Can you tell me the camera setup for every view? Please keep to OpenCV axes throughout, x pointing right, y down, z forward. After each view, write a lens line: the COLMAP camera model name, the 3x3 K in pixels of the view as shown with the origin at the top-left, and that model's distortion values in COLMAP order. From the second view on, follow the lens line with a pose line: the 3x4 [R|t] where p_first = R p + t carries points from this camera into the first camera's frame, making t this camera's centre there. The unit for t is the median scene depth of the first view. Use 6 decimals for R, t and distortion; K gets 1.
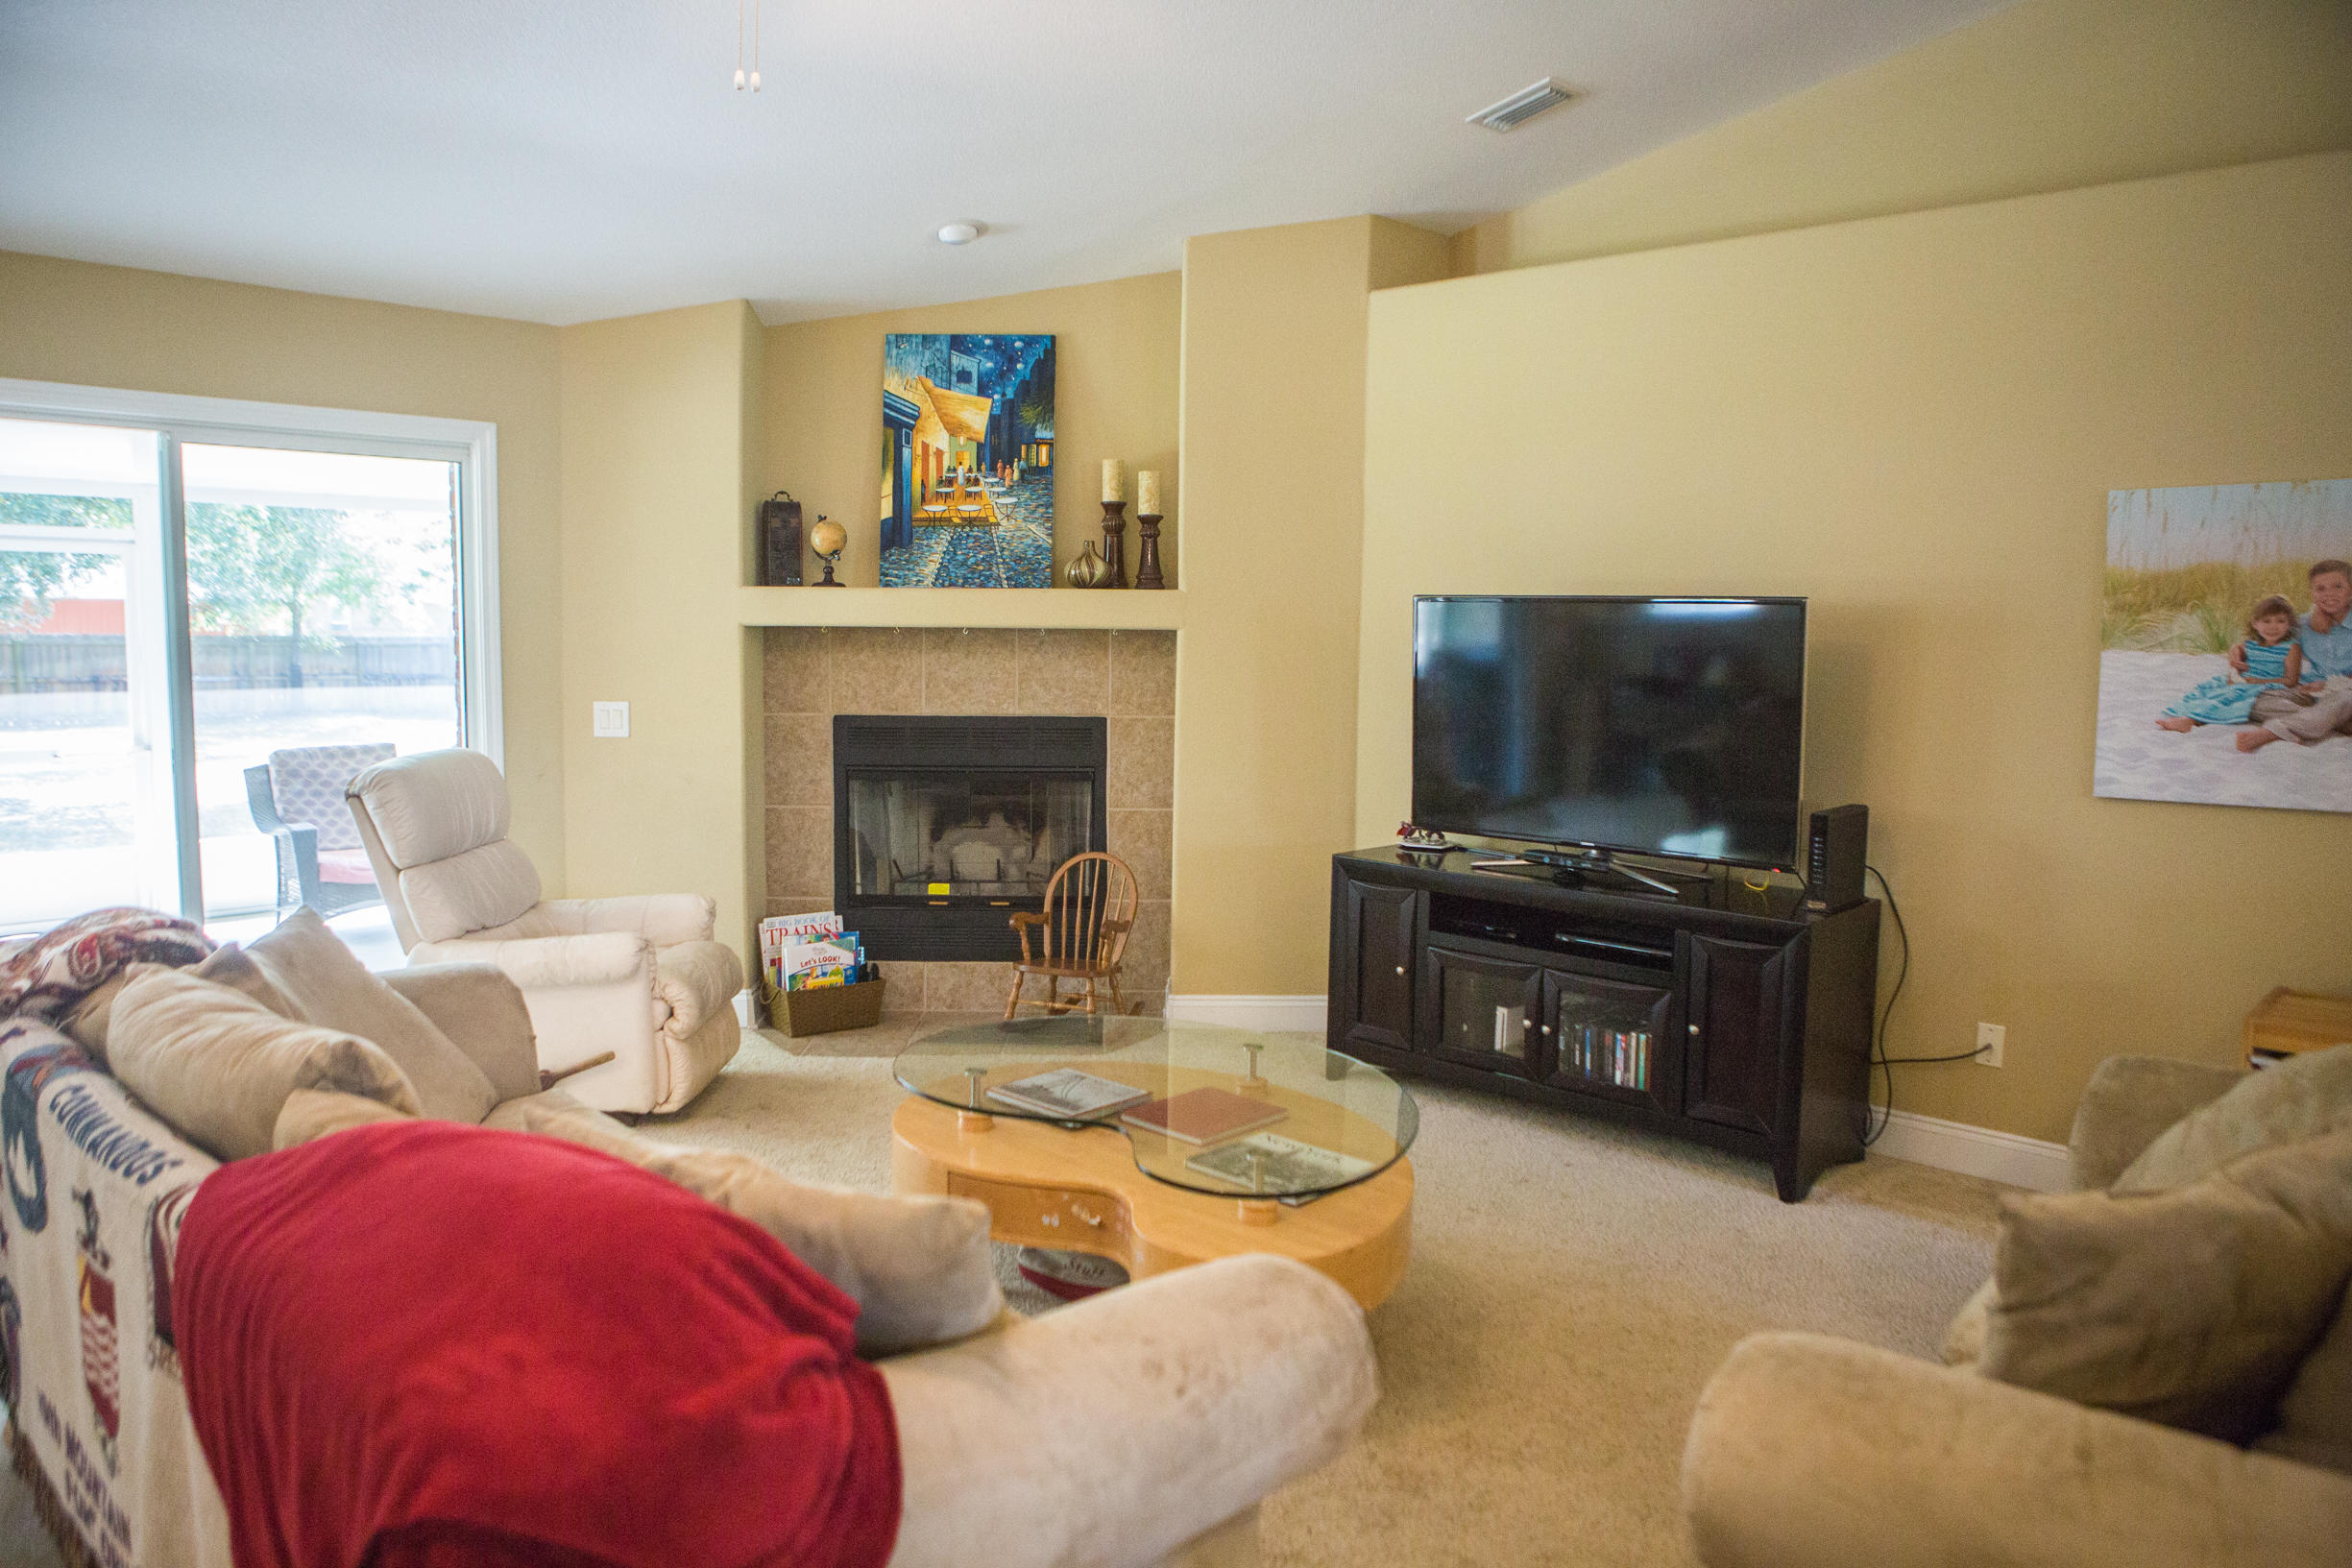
lens RADIAL K [[1604.2, 0, 1178.1], [0, 1604.2, 789.2], [0, 0, 1]] dist [-0.092893, 0.053258]
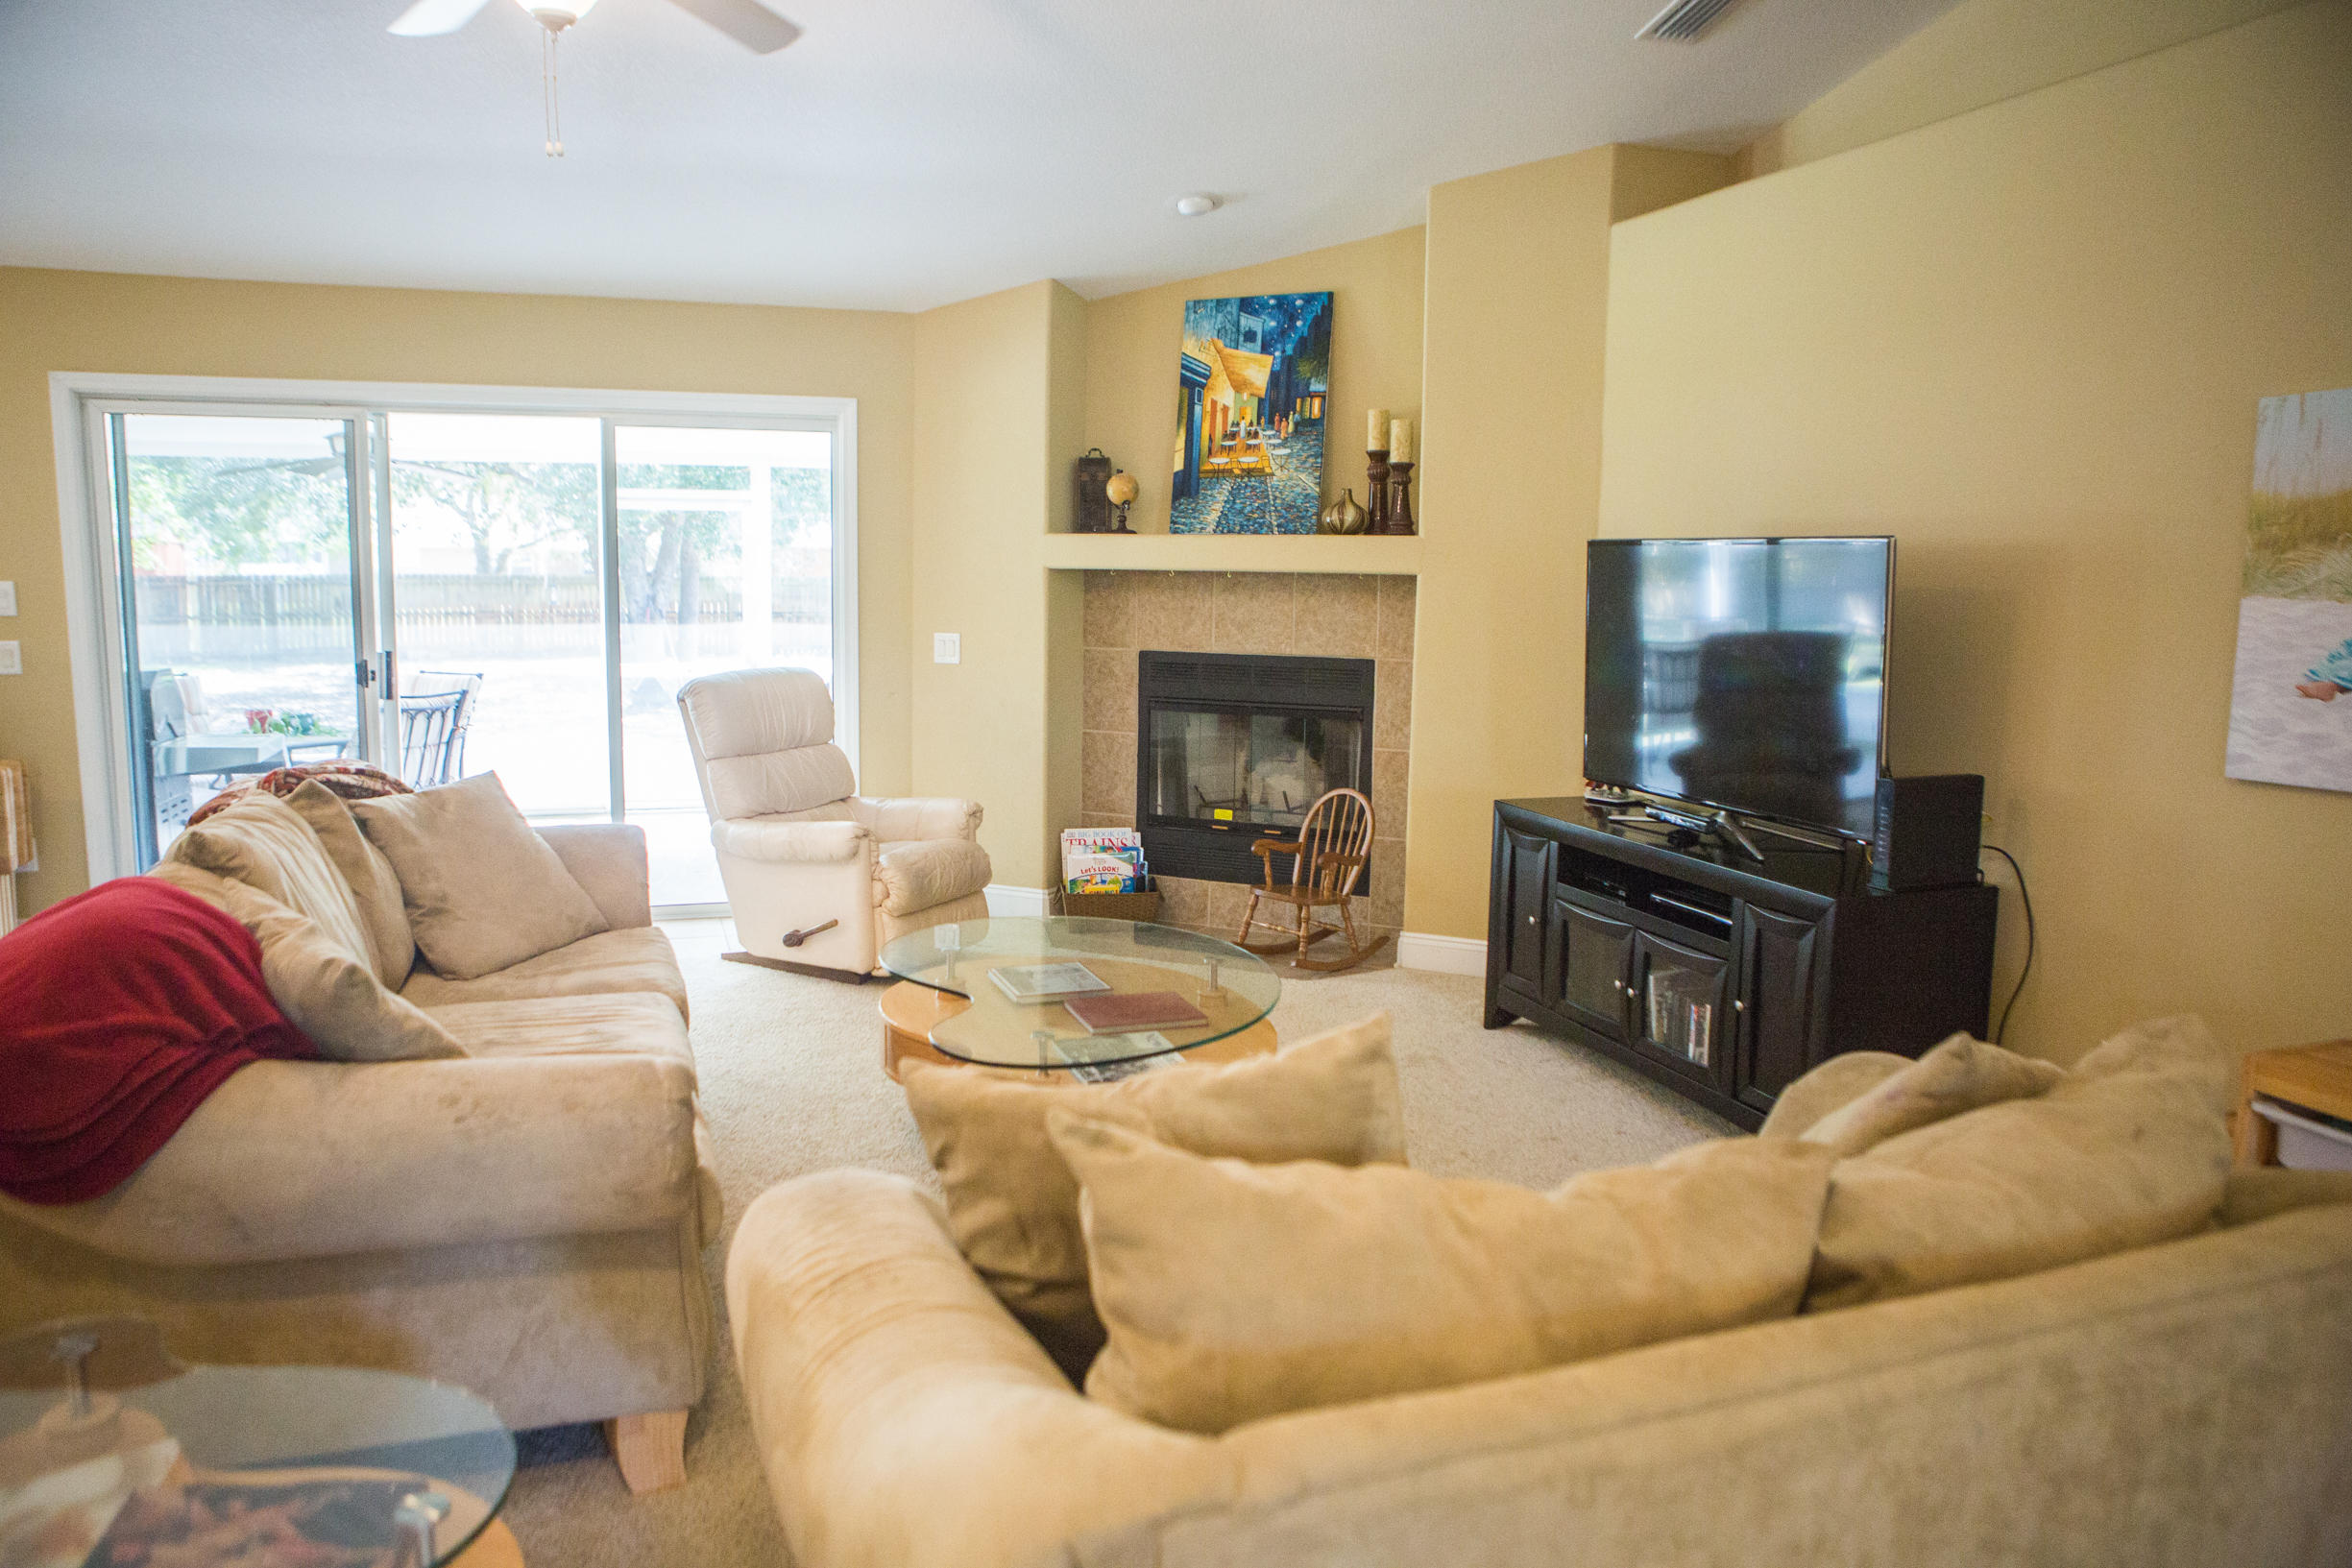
lens RADIAL K [[1604.2, 0, 1181.8], [0, 1604.2, 772.1], [0, 0, 1]] dist [-0.092893, 0.053258]
pose [[0.892304, 0.057684, -0.447734, 0.327078], [-0.050043, 0.998329, 0.028887, 0.004113], [0.448652, -0.003370, 0.893700, 0.024128]]
